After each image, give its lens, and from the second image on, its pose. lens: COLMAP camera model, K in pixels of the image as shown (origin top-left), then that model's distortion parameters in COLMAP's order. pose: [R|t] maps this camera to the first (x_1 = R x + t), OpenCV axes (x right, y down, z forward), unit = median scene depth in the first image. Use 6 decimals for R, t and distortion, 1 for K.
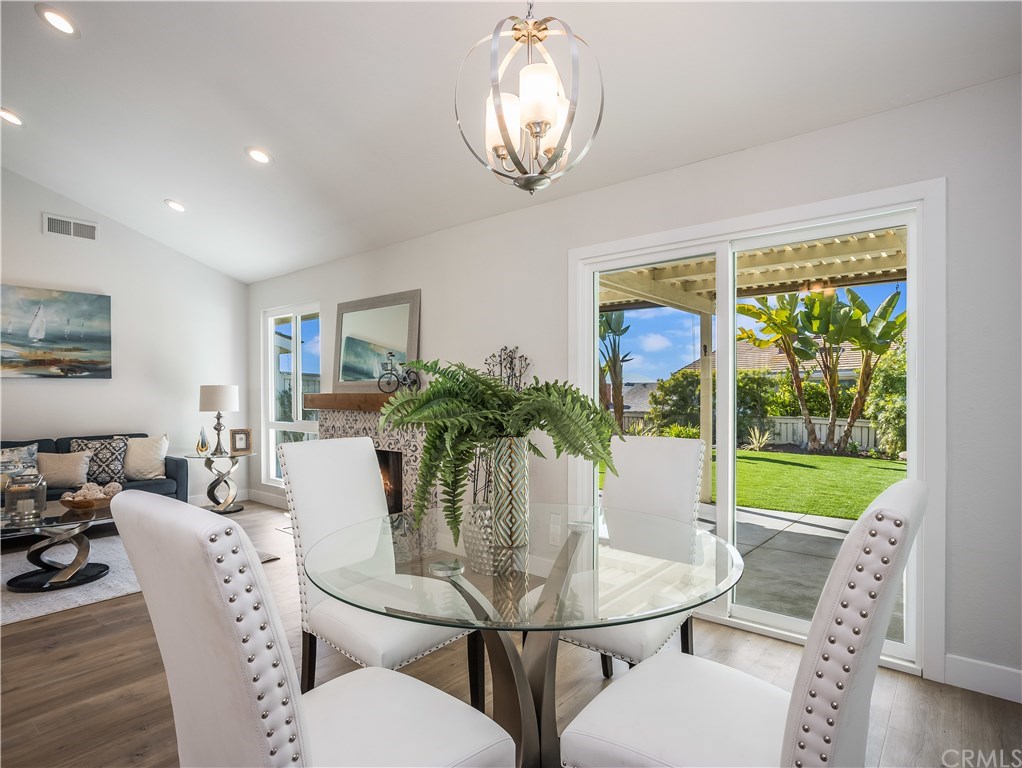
lens RADIAL K [[563.4, 0, 511.3], [0, 563.4, 394.7], [0, 0, 1]] dist [-0.021663, 0.005640]
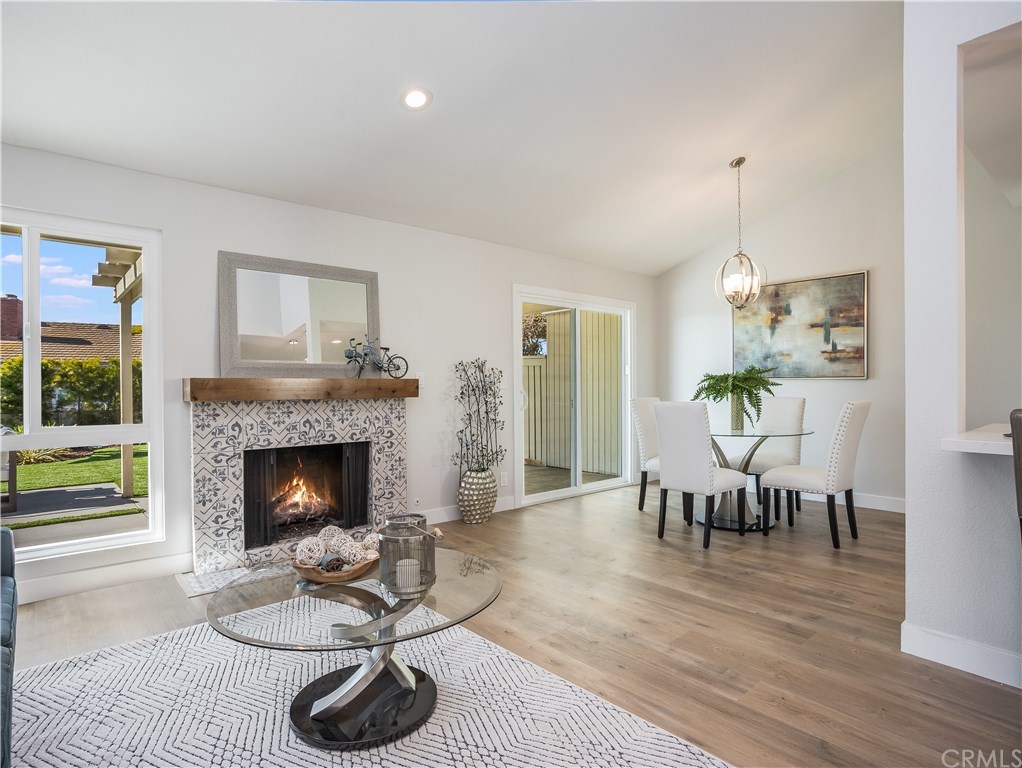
lens RADIAL K [[563.4, 0, 513.0], [0, 563.4, 387.4], [0, 0, 1]] dist [-0.021663, 0.005640]
pose [[0.172812, -0.003140, 0.984950, -0.447068], [0.007221, 0.999972, 0.001921, 0.004979], [-0.984928, 0.006781, 0.172830, 0.247217]]
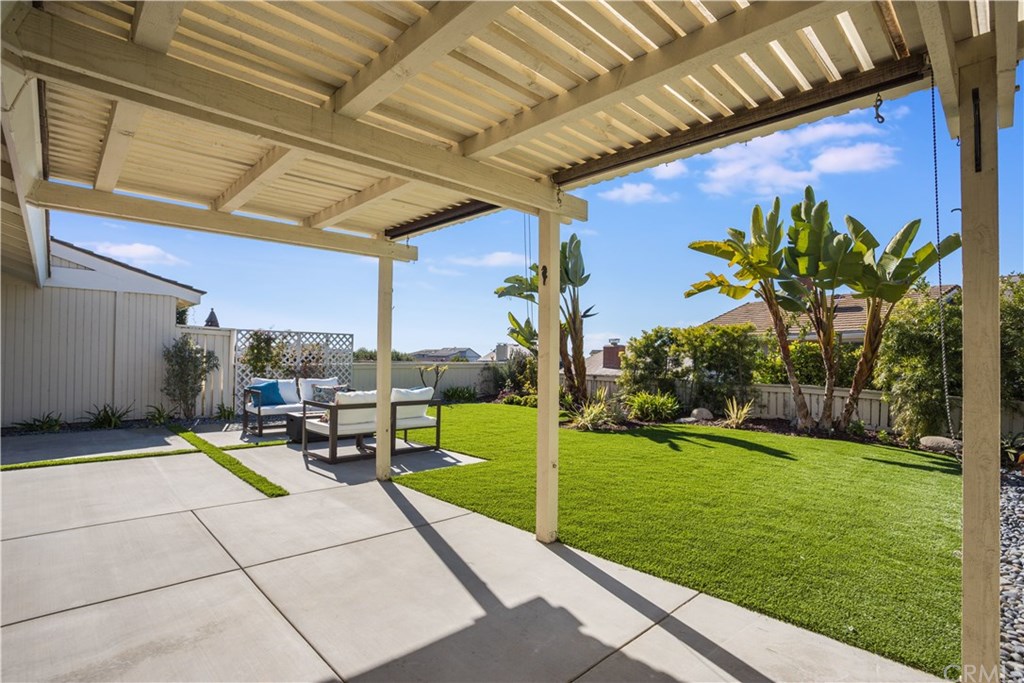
lens RADIAL K [[502.9, 0, 518.2], [0, 502.9, 346.9], [0, 0, 1]] dist [-0.046858, 0.016882]
pose [[0.996059, 0.004807, -0.088568, 0.214559], [-0.006272, 0.999848, -0.016267, -0.000925], [0.088477, 0.016758, 0.995937, 0.295787]]
